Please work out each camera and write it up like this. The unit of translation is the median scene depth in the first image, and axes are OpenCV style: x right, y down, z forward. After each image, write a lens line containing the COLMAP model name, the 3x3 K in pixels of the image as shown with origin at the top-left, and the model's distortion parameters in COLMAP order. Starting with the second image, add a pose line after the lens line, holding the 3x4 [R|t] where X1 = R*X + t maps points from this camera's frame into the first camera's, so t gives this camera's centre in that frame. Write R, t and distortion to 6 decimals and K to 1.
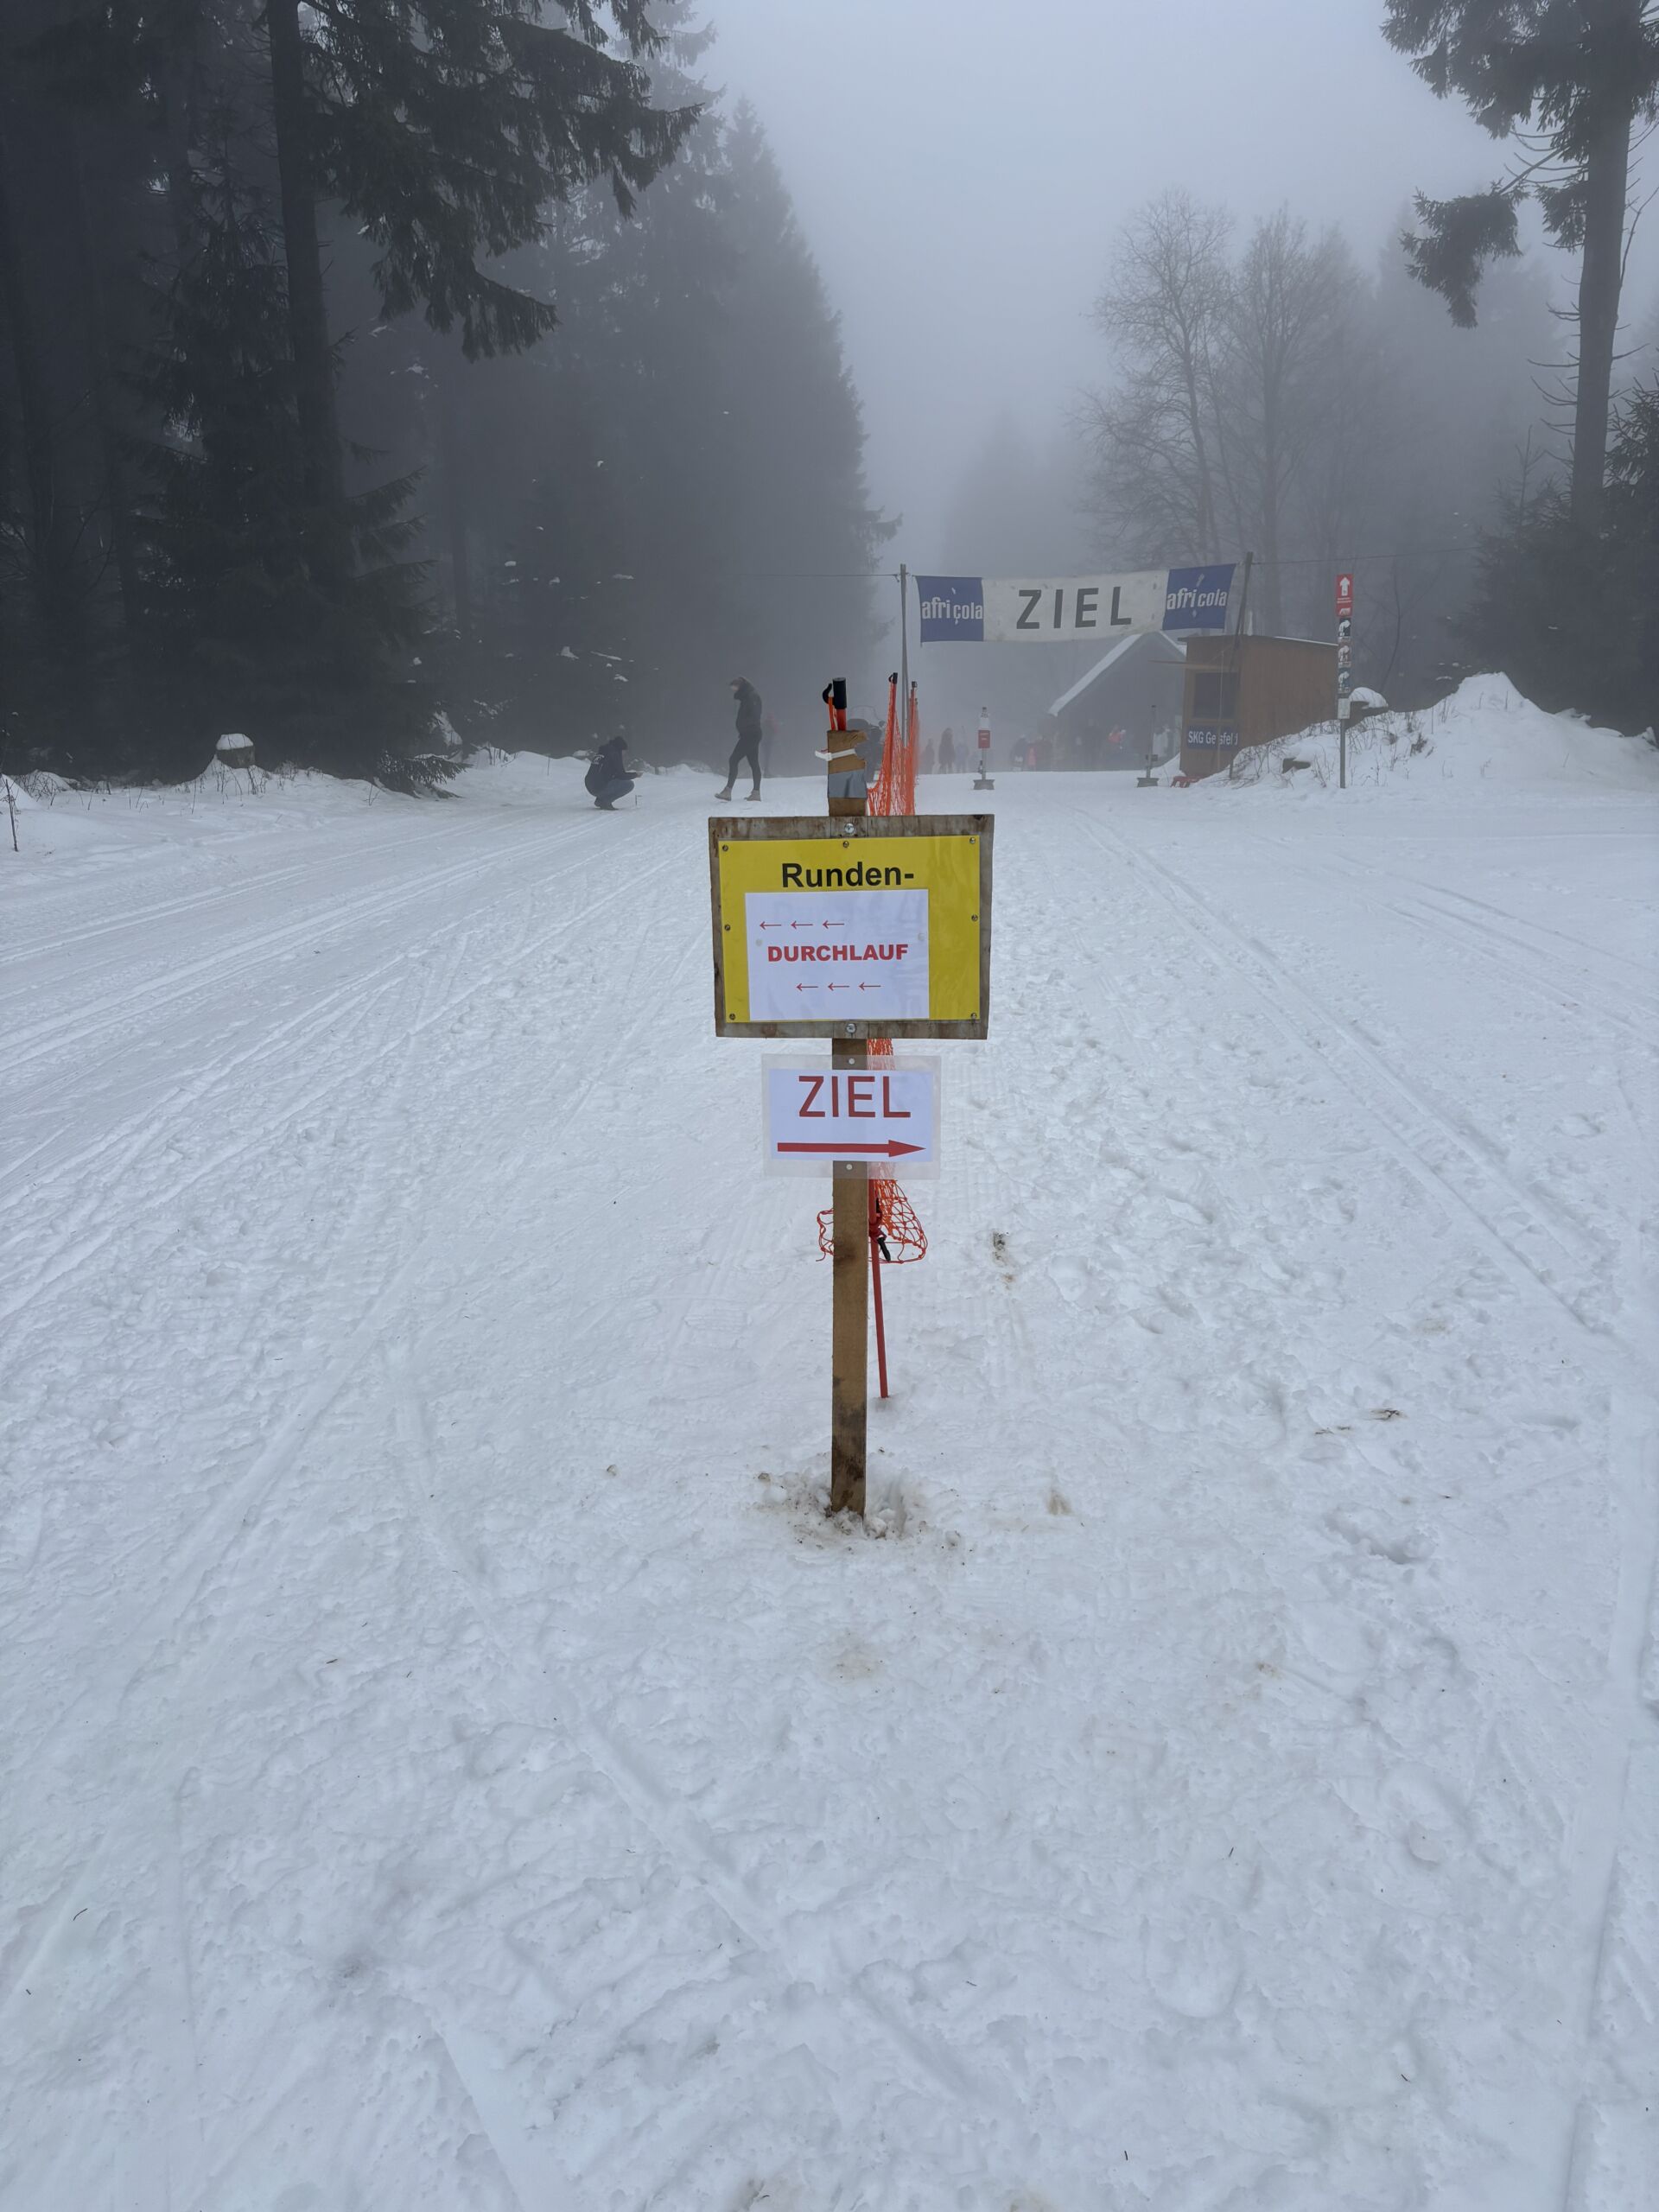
lens RADIAL K [[1662.5, 0, 829.5], [0, 1662.5, 1106.0], [0, 0, 1]] dist [0.010576, 0.005441]
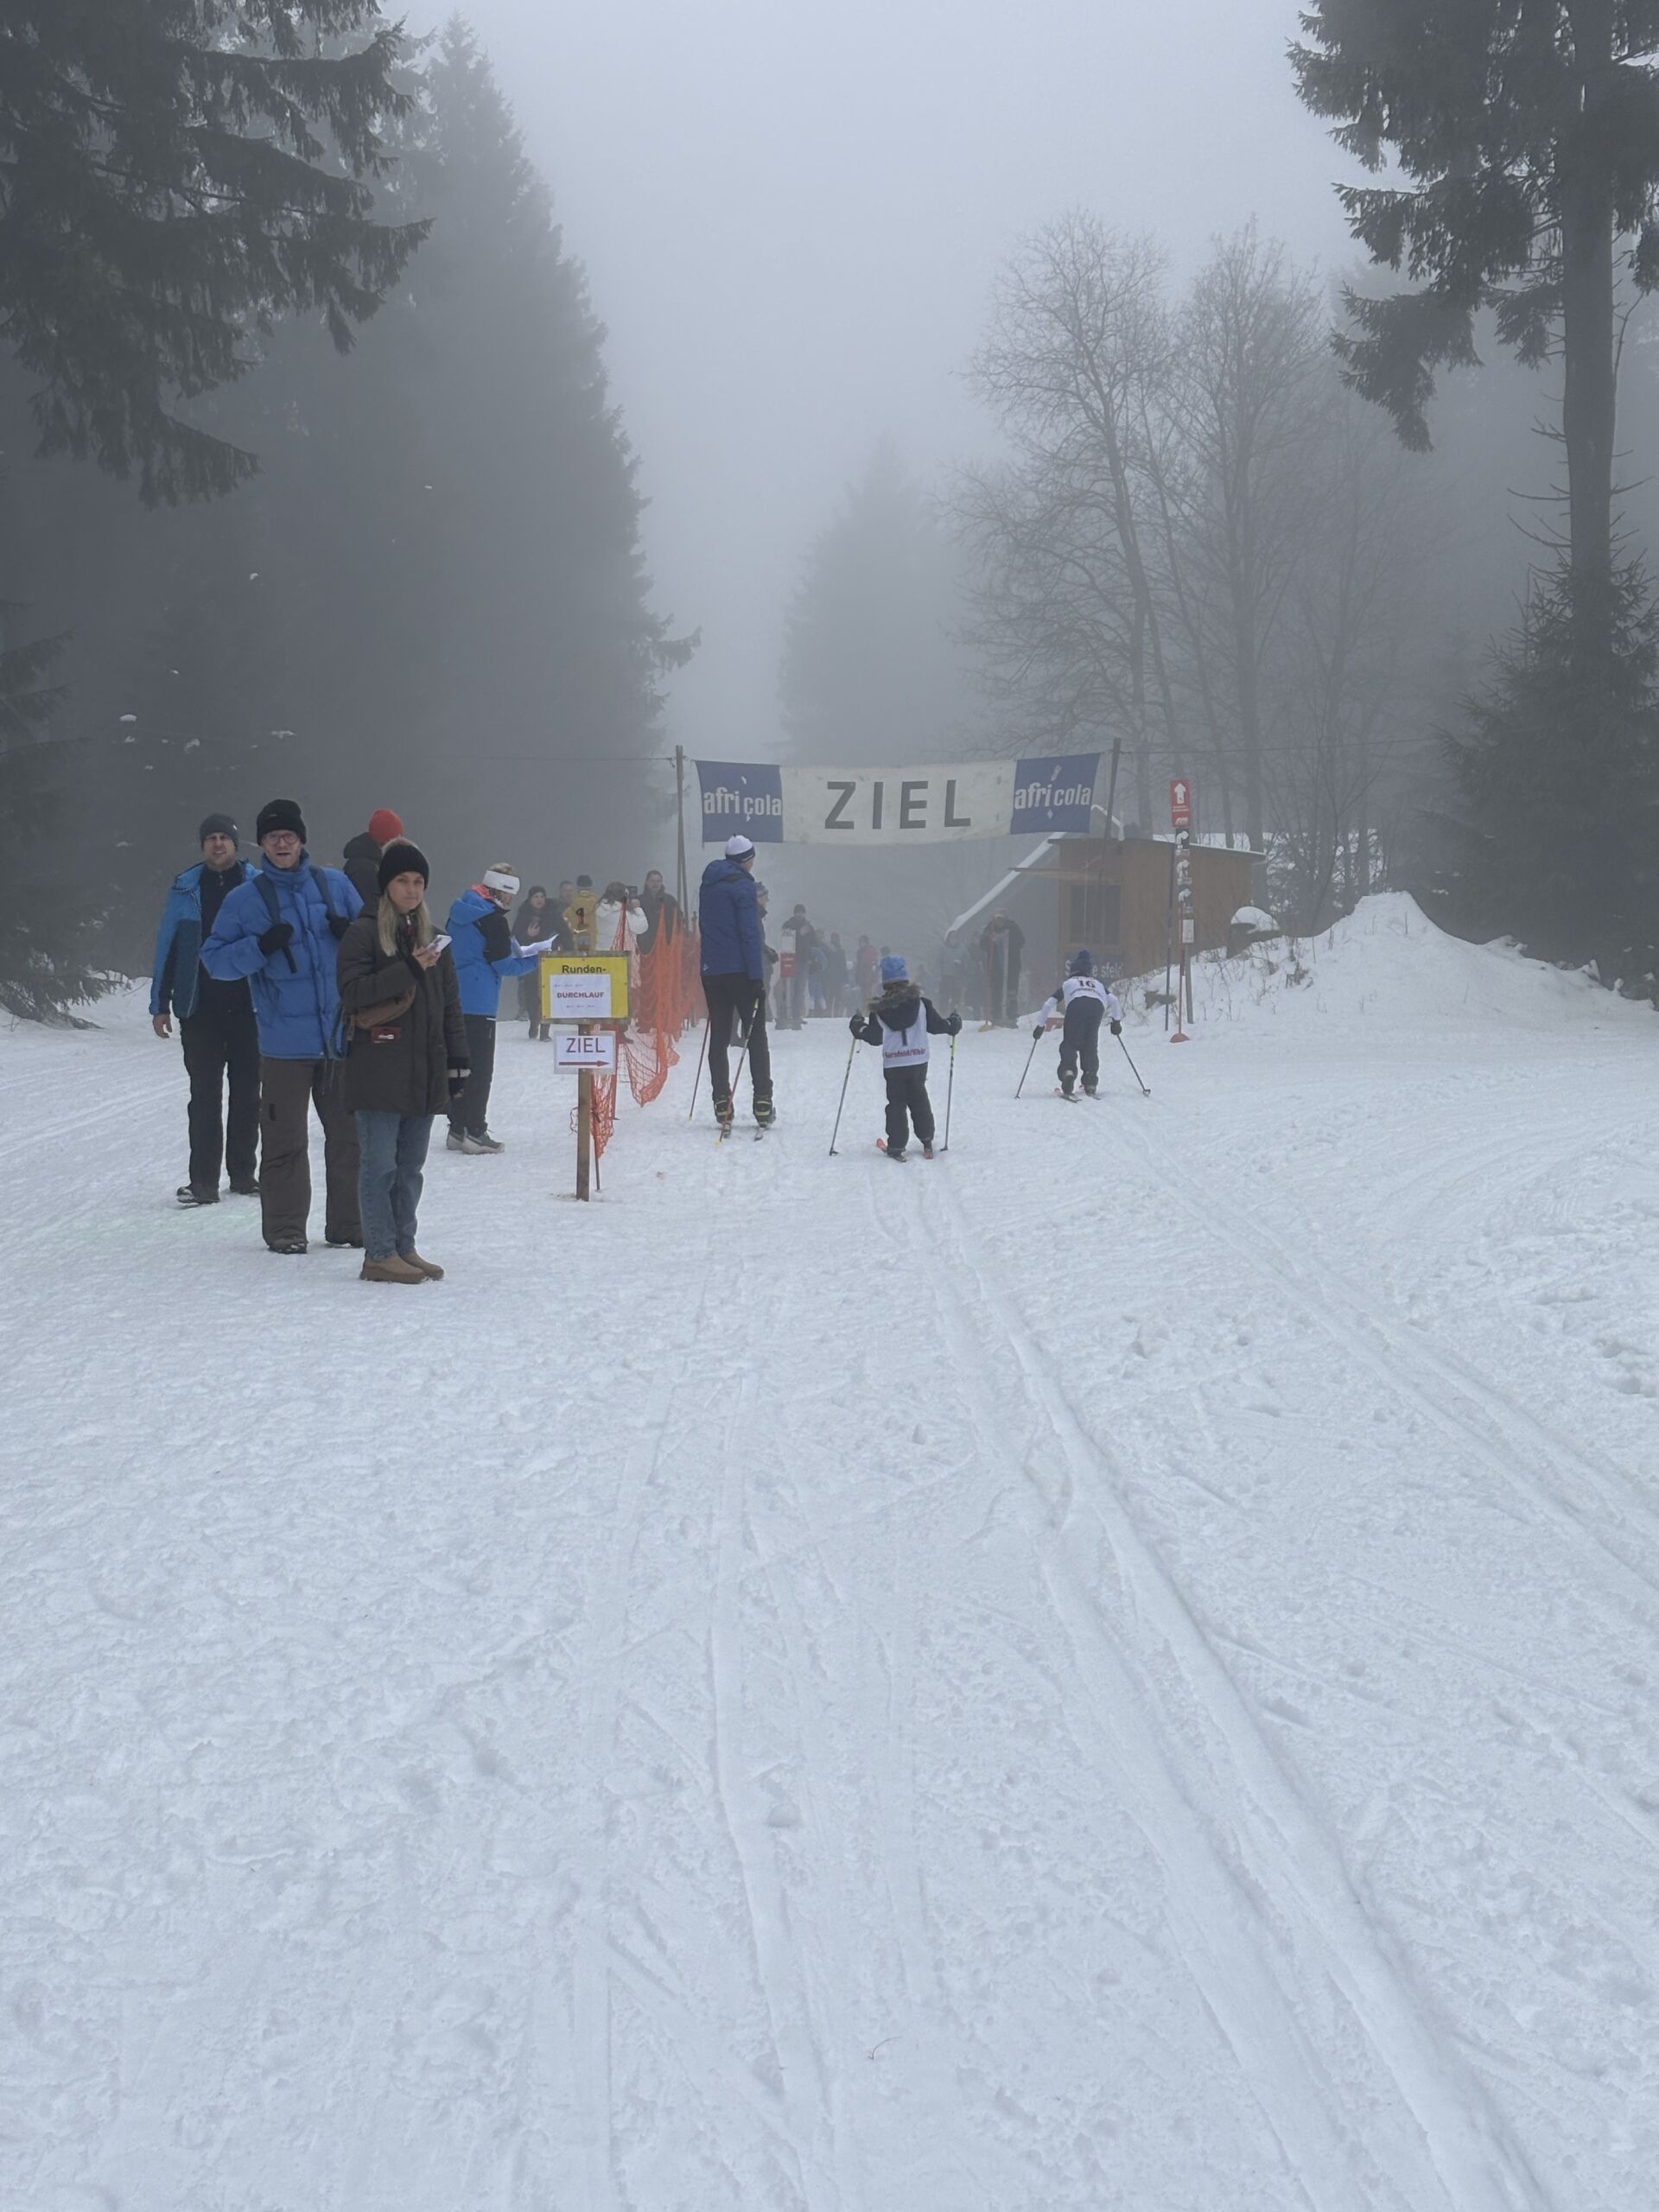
lens RADIAL K [[3341.9, 0, 829.5], [0, 3341.9, 1106.0], [0, 0, 1]] dist [0.111735, -0.024985]
pose [[0.997328, 0.006792, 0.072741, 0.001491], [0.006533, 0.983390, -0.181389, 0.114589], [-0.072765, 0.181379, 0.980718, -0.468592]]
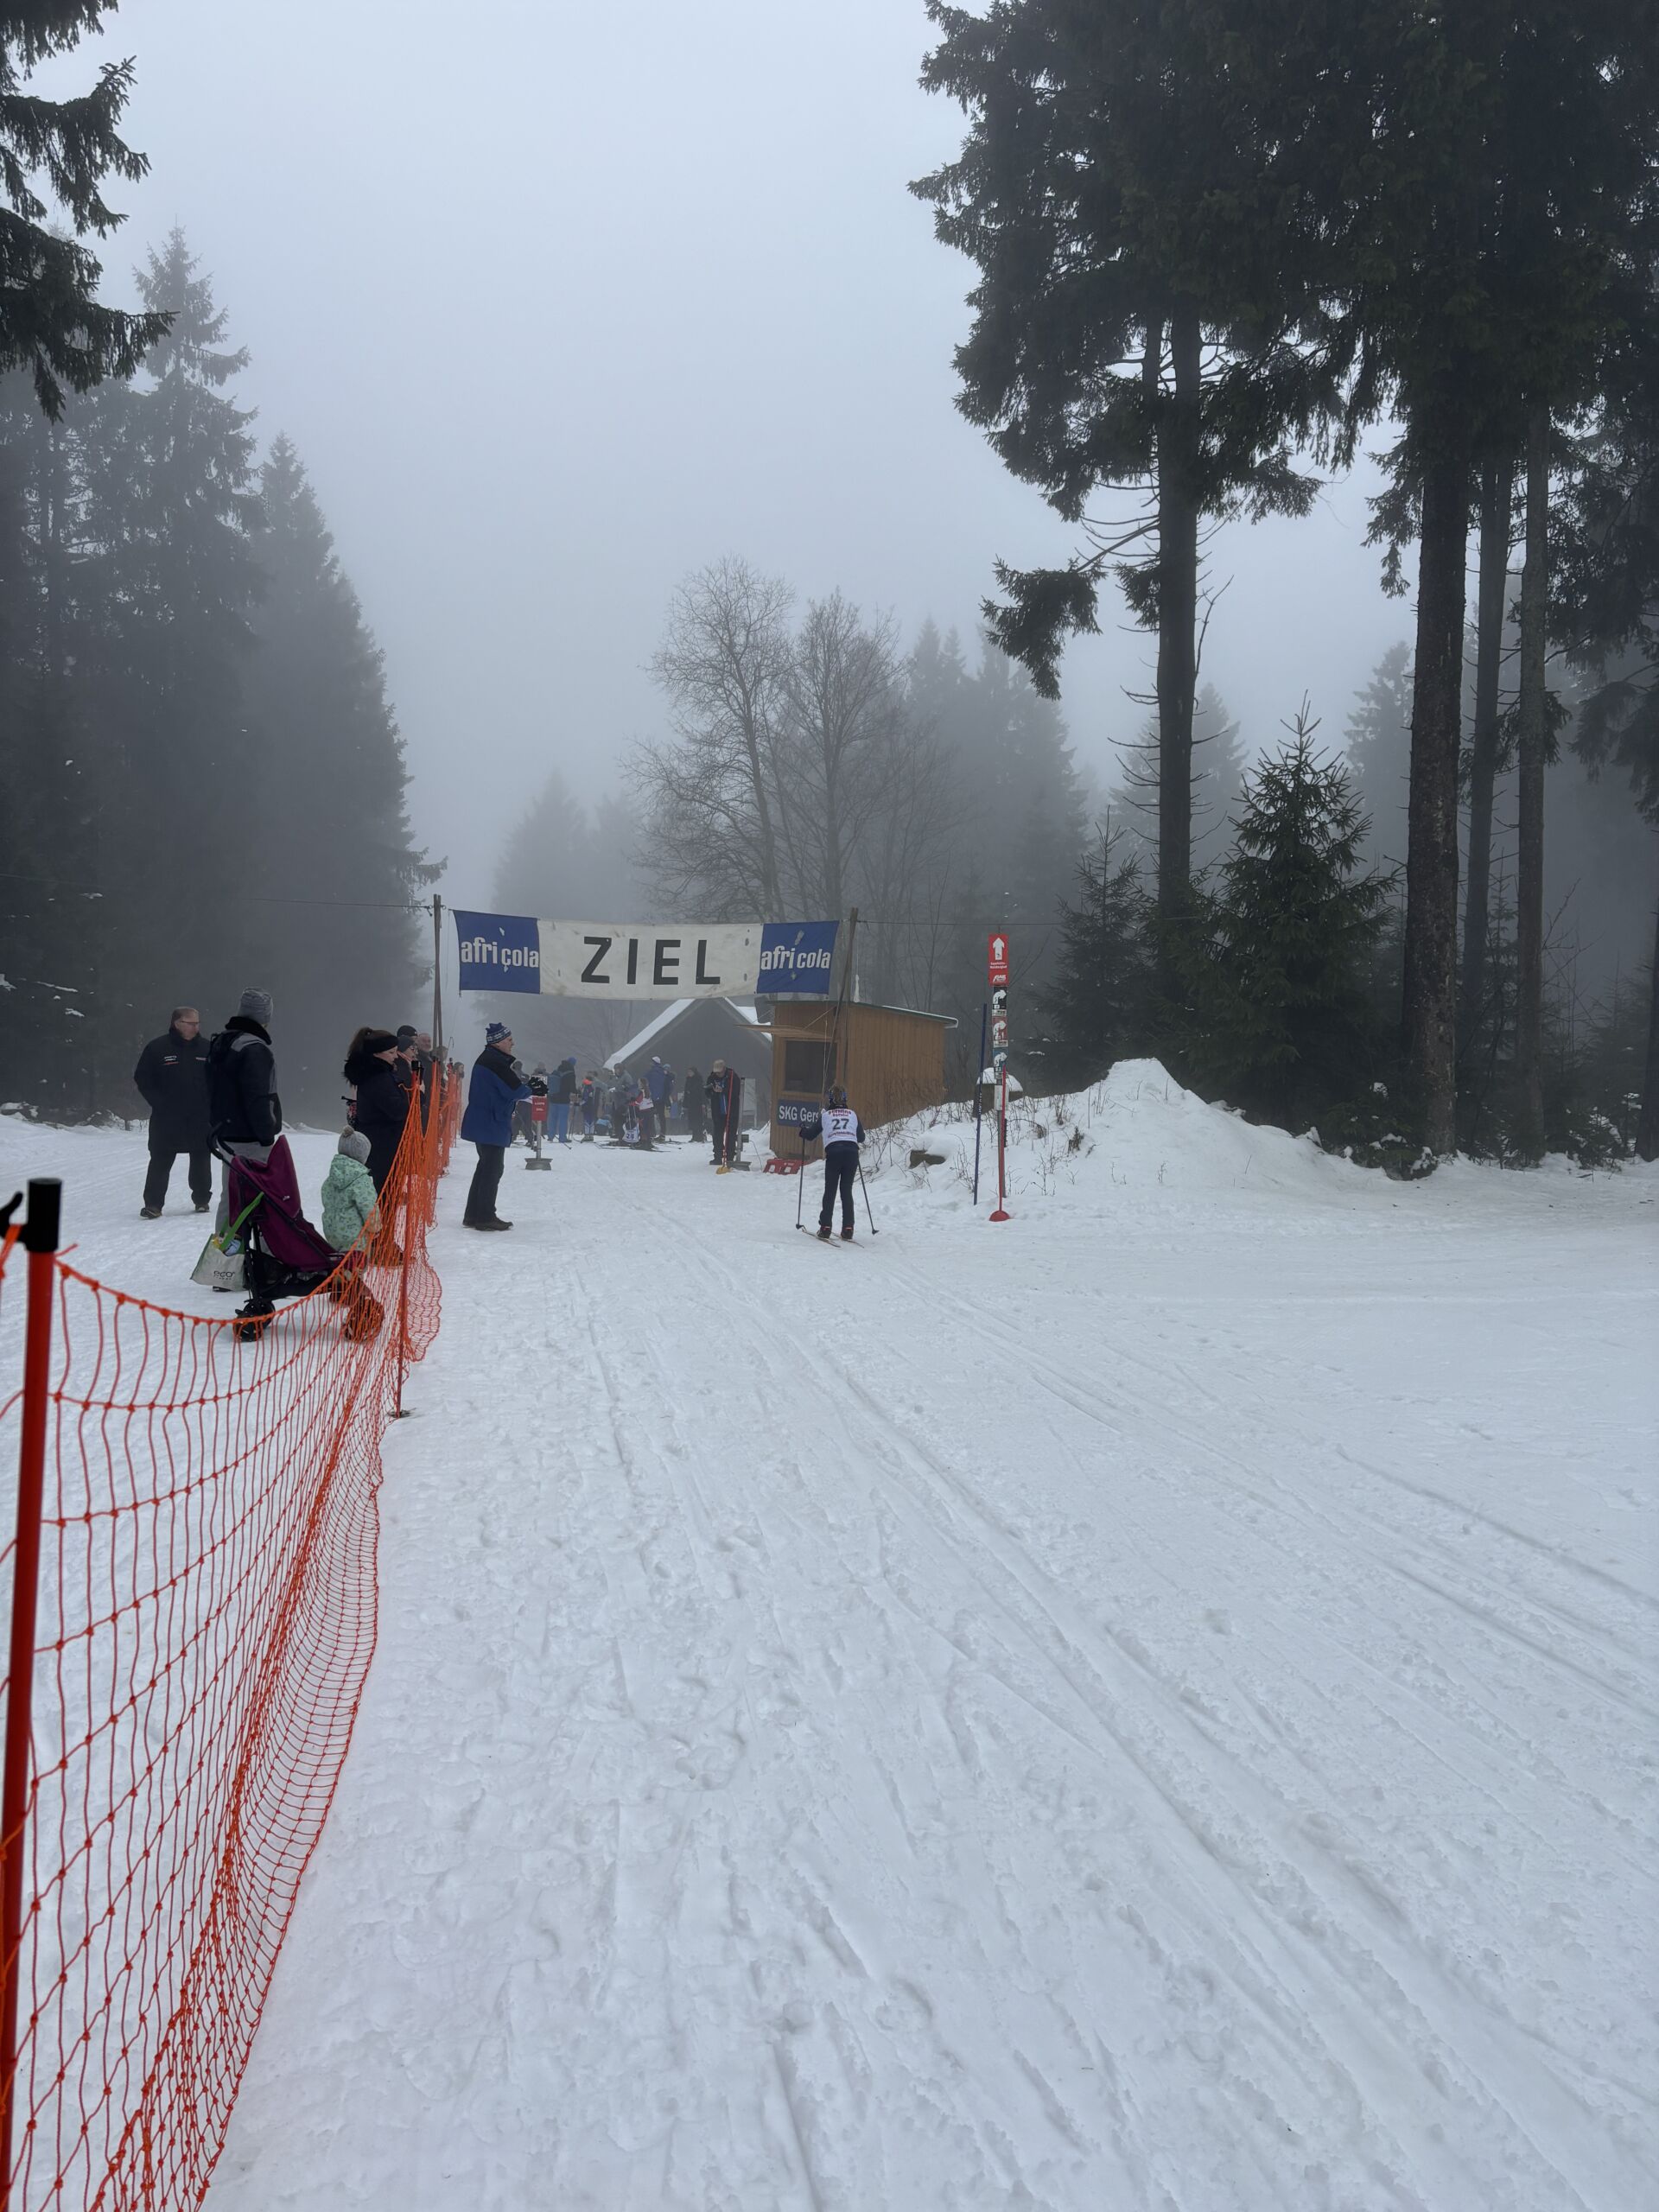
lens RADIAL K [[1607.5, 0, 822.0], [0, 1607.5, 1171.5], [0, 0, 1]] dist [0.010195, -0.043907]
pose [[0.963939, 0.014965, 0.265703, 0.017455], [0.028615, 0.986801, -0.159389, -0.061568], [-0.264581, 0.161244, 0.950788, 0.219297]]
